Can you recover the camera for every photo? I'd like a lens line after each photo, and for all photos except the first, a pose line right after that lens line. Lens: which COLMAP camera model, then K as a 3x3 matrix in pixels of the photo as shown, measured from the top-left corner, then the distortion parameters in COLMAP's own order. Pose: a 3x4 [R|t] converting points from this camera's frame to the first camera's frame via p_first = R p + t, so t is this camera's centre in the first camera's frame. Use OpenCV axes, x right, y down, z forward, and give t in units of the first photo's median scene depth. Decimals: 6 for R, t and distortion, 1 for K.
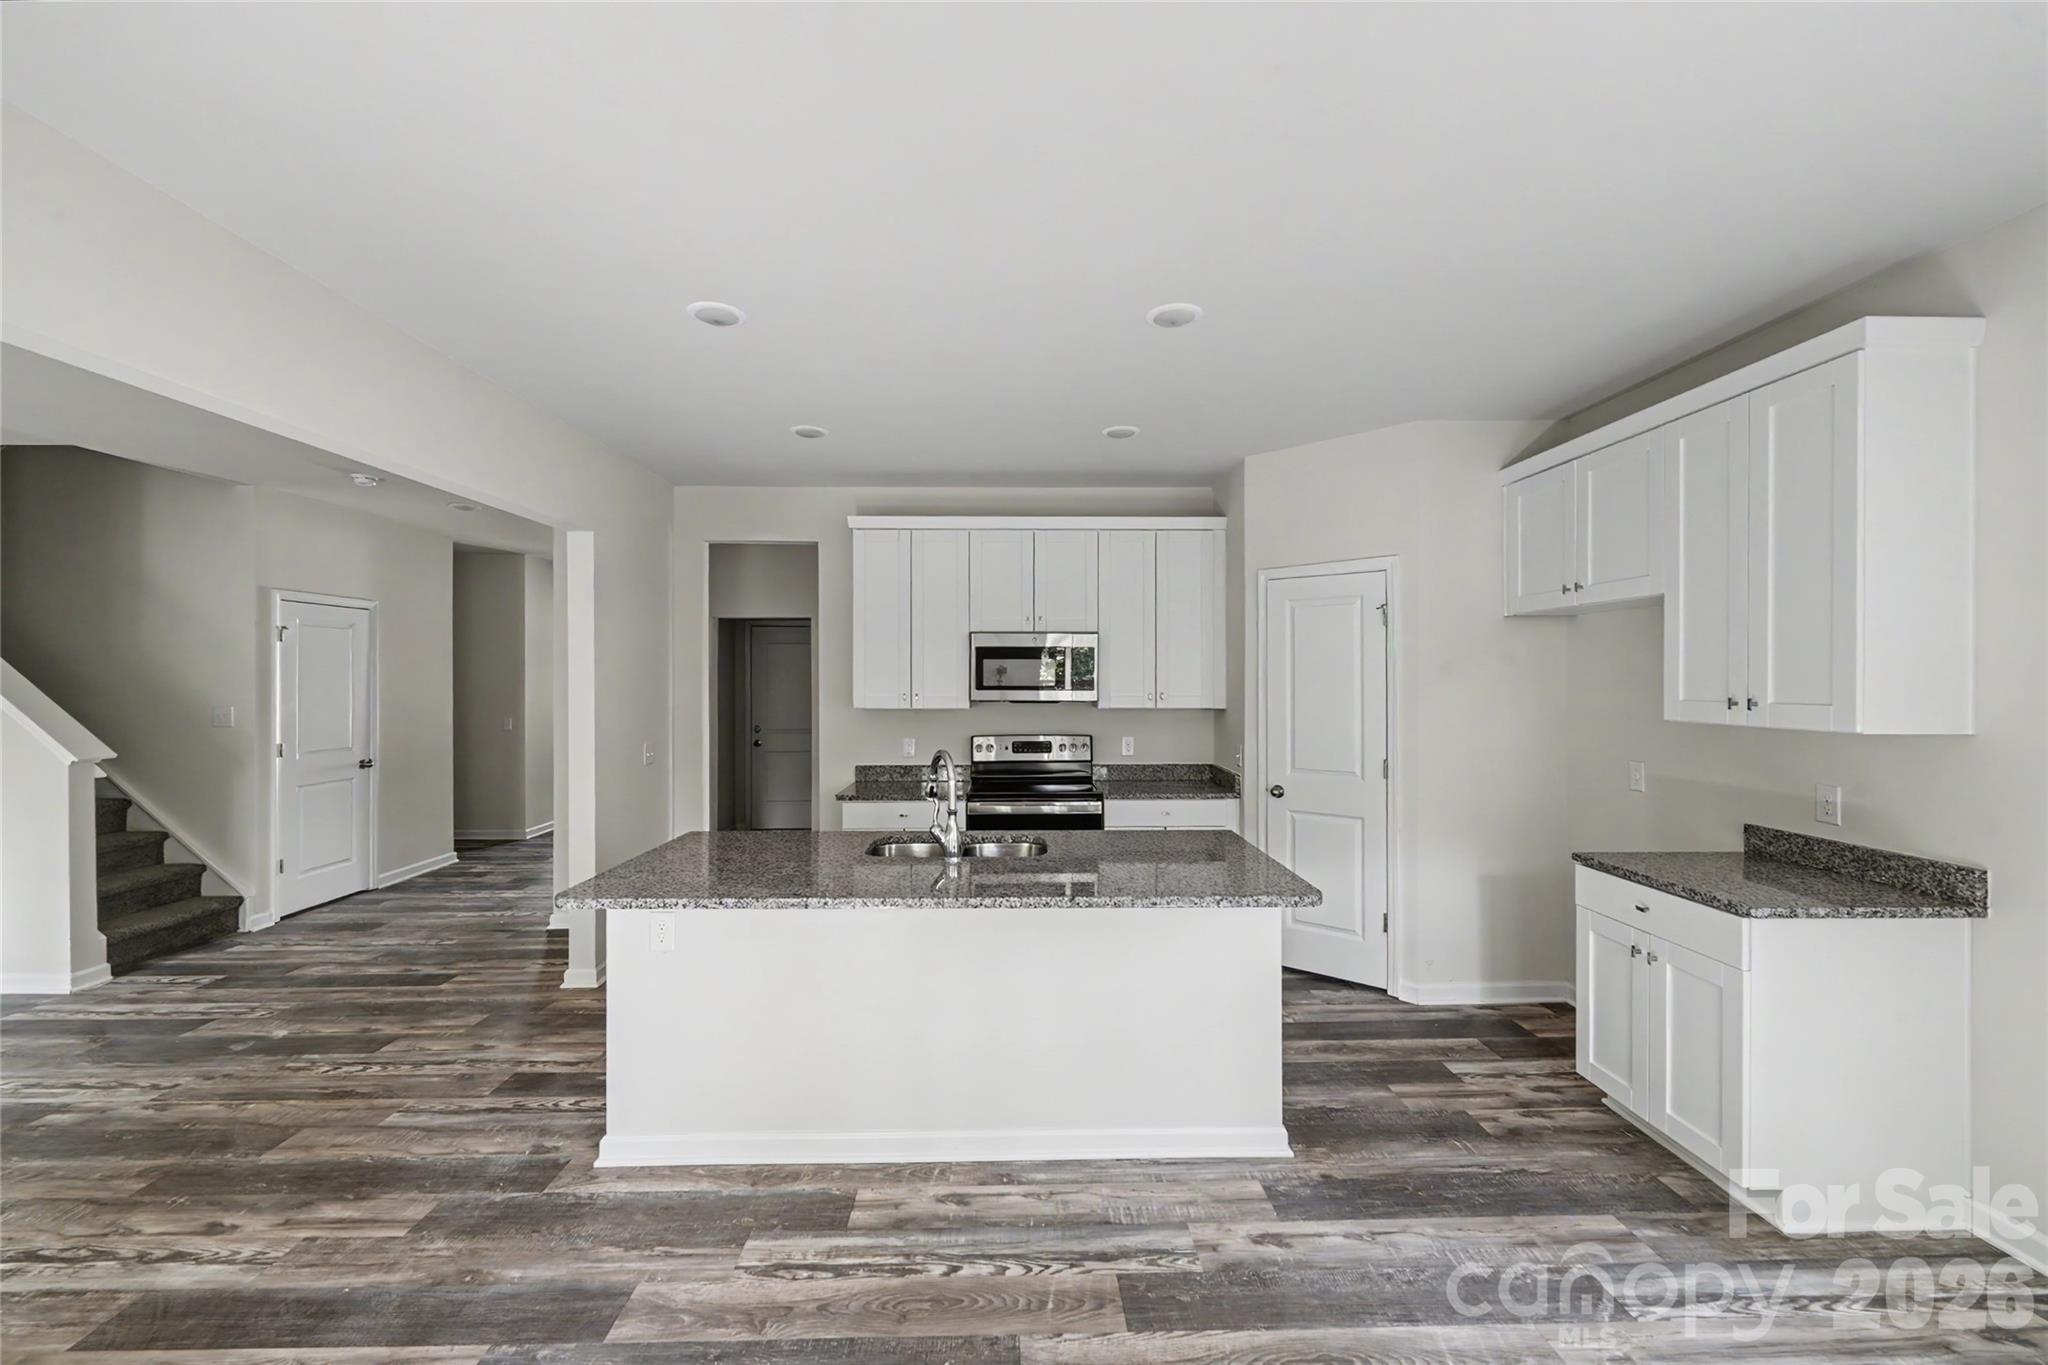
lens RADIAL K [[840.8, 0, 1022.5], [0, 840.8, 683.3], [0, 0, 1]] dist [0.001131, -0.001333]
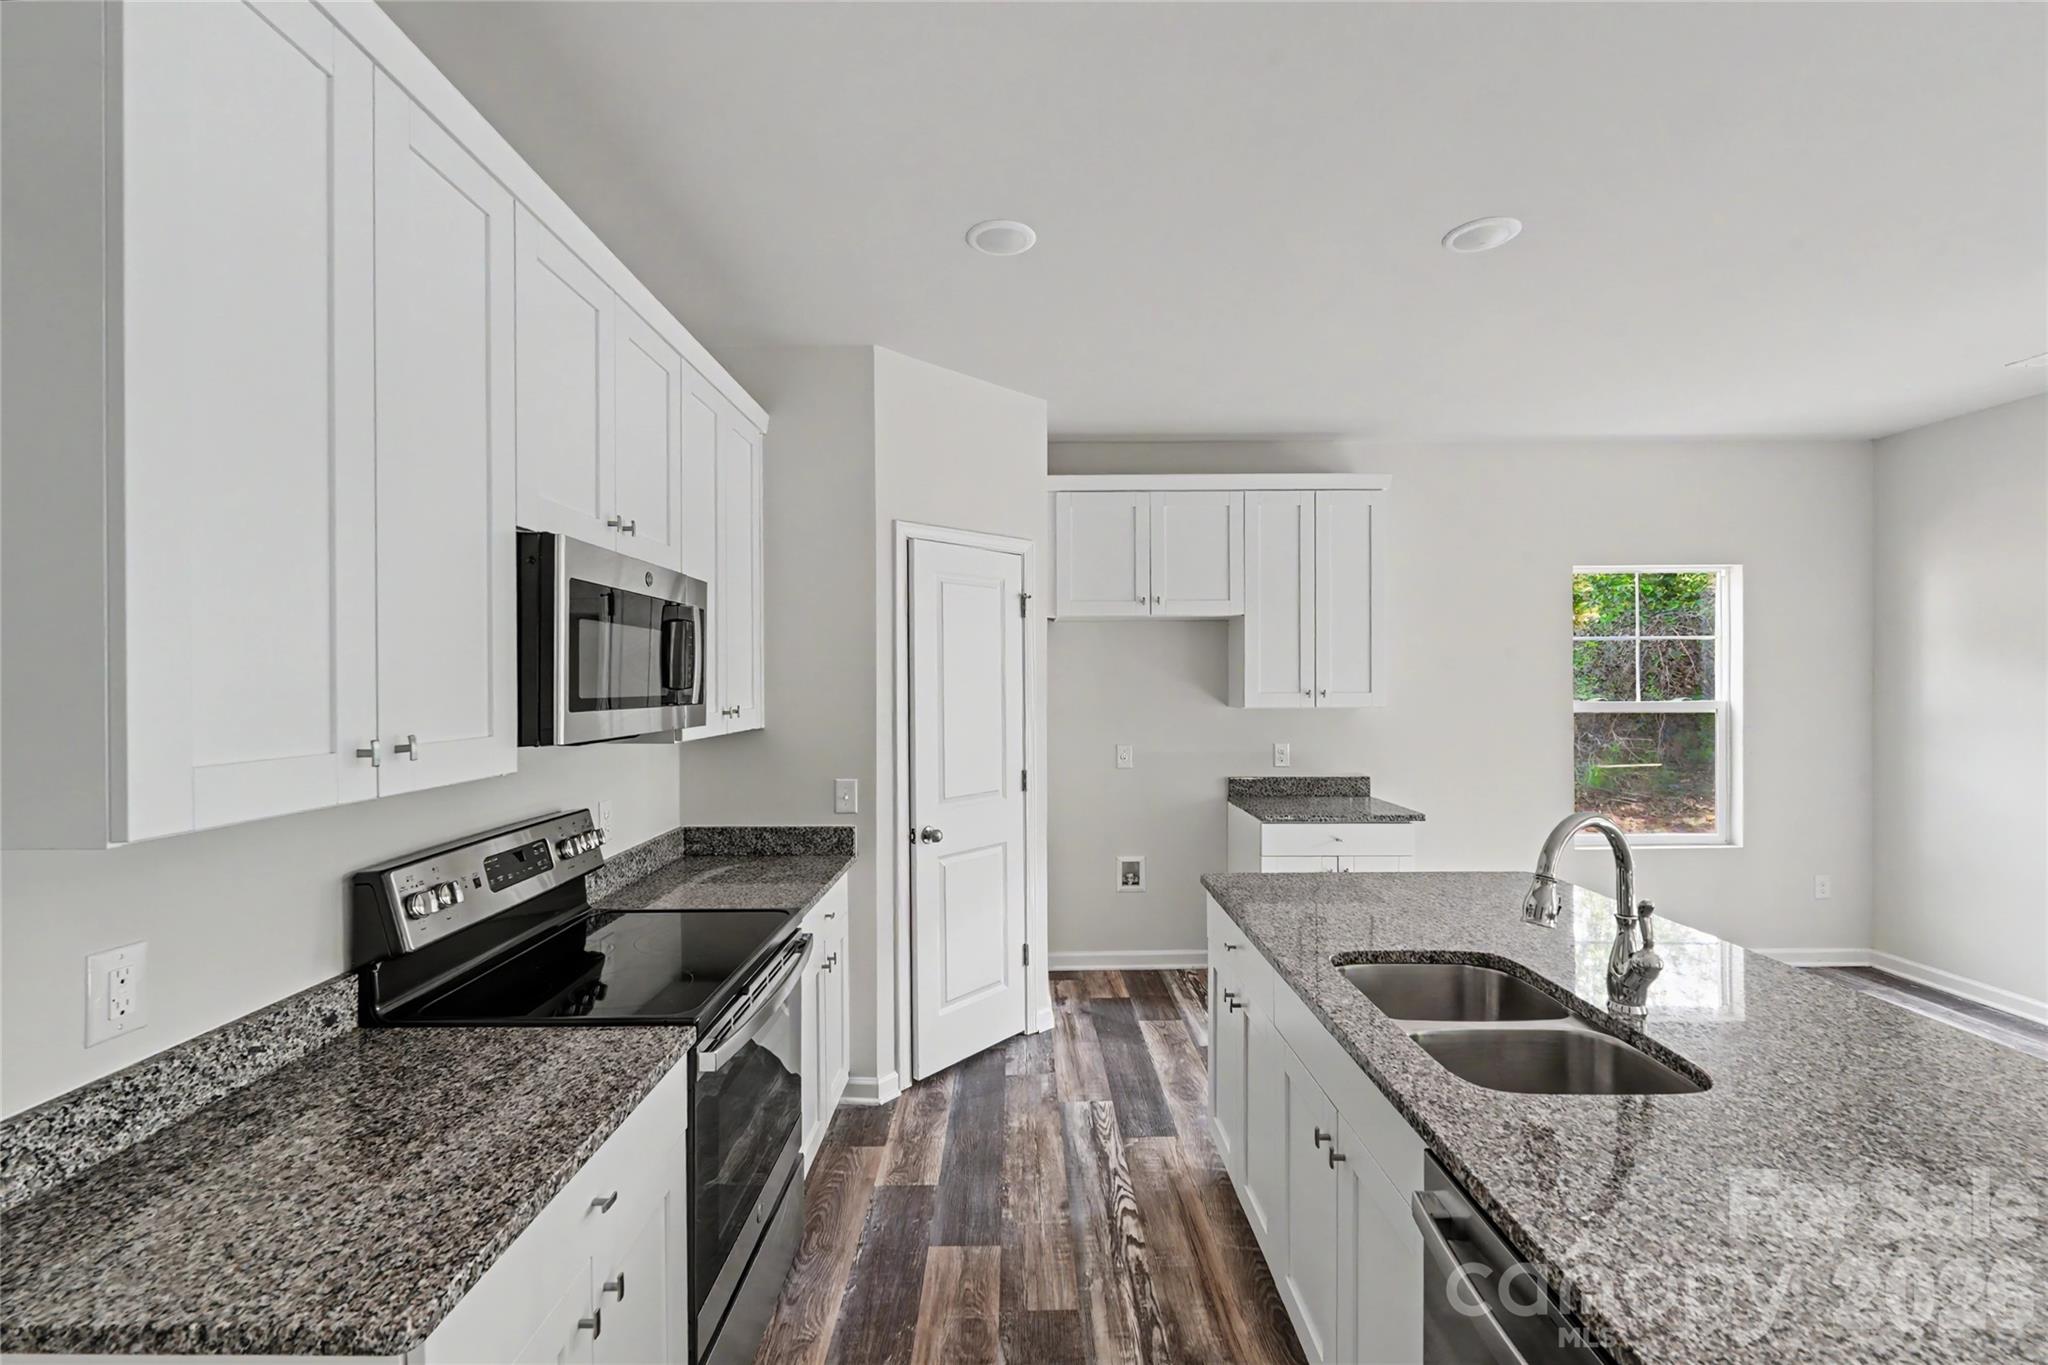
lens RADIAL K [[848.2, 0, 1020.7], [0, 848.2, 681.9], [0, 0, 1]] dist [-0.000780, -0.000430]
pose [[0.019006, -0.001919, 0.999818, -0.477399], [0.009751, 0.999951, 0.001734, -0.003026], [-0.999772, 0.009717, 0.019024, 1.031249]]
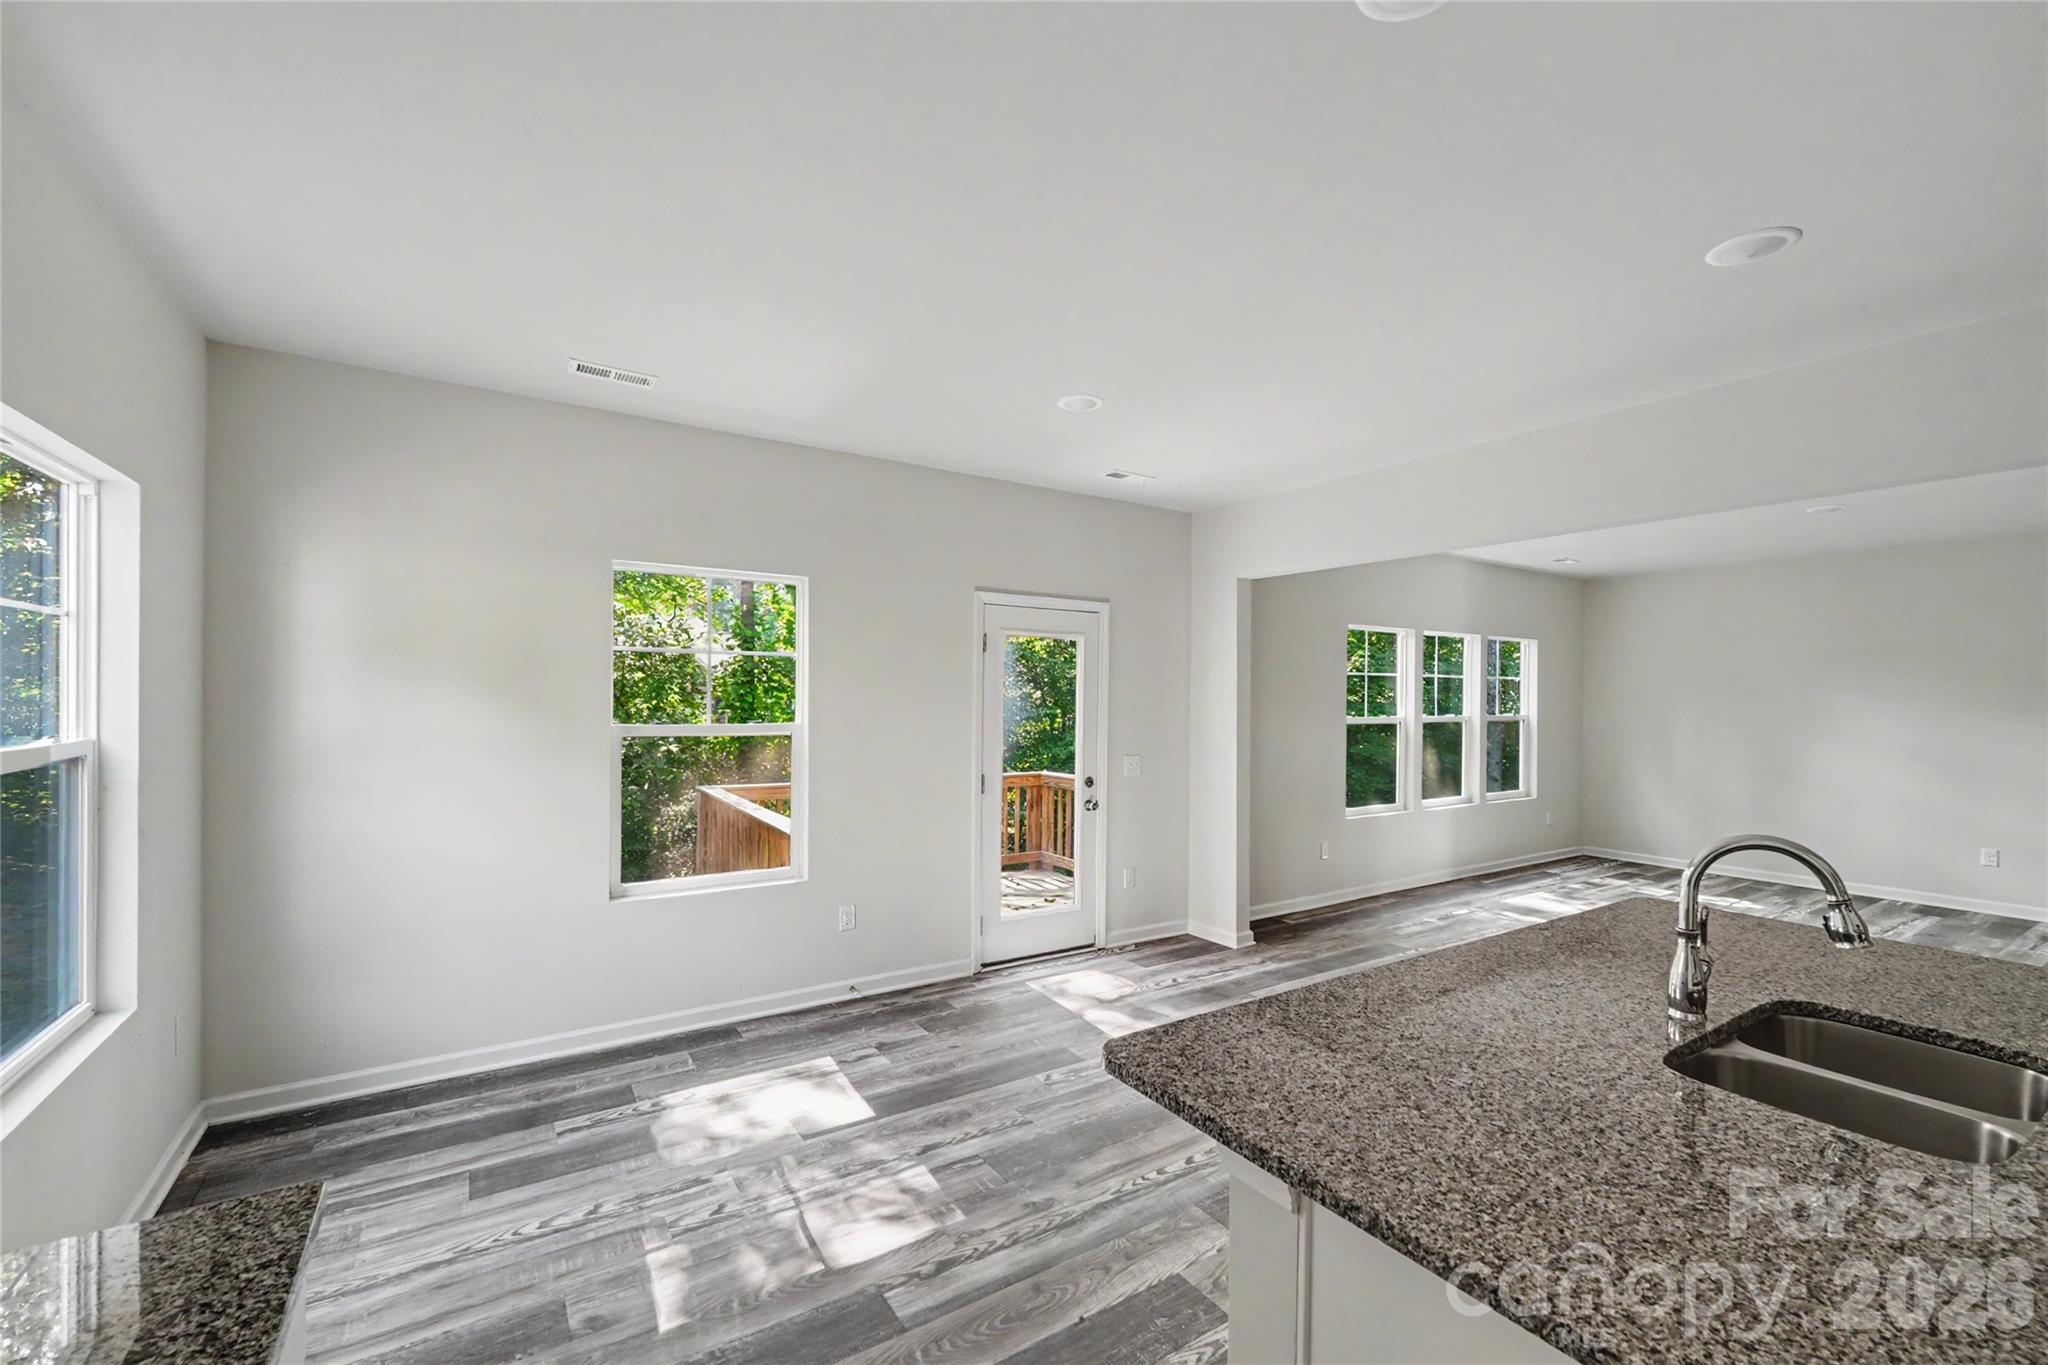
lens RADIAL K [[837.0, 0, 1017.9], [0, 837.0, 700.2], [0, 0, 1]] dist [-0.000085, -0.000374]
pose [[-0.851296, -0.003686, -0.524672, 0.459152], [-0.010948, 0.999882, 0.010739, -0.006925], [0.524571, 0.014886, -0.851237, 0.931794]]
